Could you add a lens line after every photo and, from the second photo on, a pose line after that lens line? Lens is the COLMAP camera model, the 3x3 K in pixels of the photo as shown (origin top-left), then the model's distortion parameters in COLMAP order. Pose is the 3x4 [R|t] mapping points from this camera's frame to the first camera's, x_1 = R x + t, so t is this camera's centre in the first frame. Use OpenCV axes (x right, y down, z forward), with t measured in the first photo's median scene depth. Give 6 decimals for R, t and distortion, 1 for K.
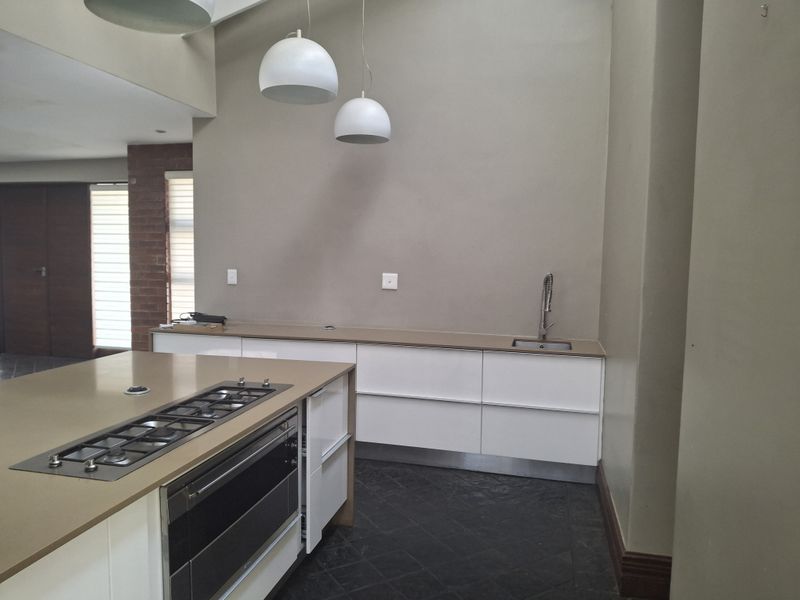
lens RADIAL K [[577.8, 0, 400.0], [0, 577.8, 300.0], [0, 0, 1]] dist [0.105031, -0.214395]
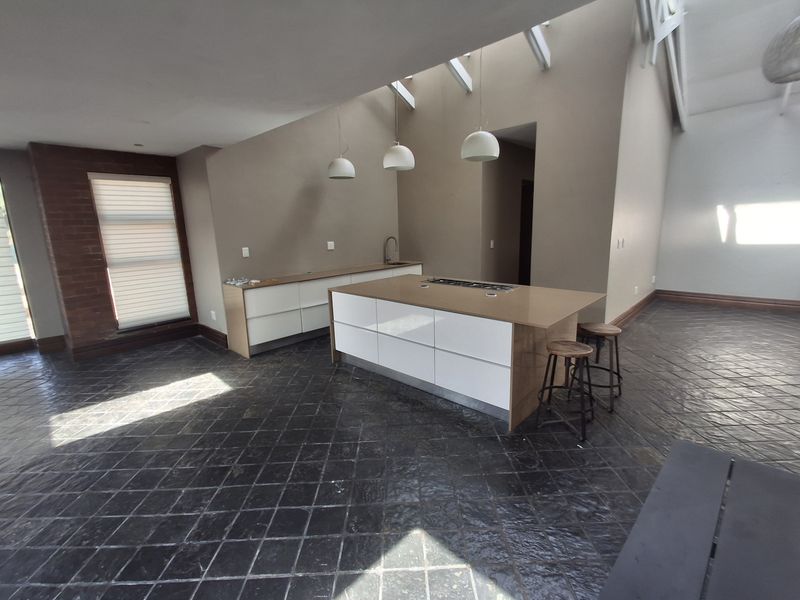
lens RADIAL K [[361.5, 0, 400.0], [0, 361.5, 300.0], [0, 0, 1]] dist [-0.000693, 0.000320]
pose [[0.497830, -0.209812, 0.841513, -0.746648], [0.103186, 0.977733, 0.182732, -0.038962], [-0.861114, -0.004137, 0.508395, 0.098433]]
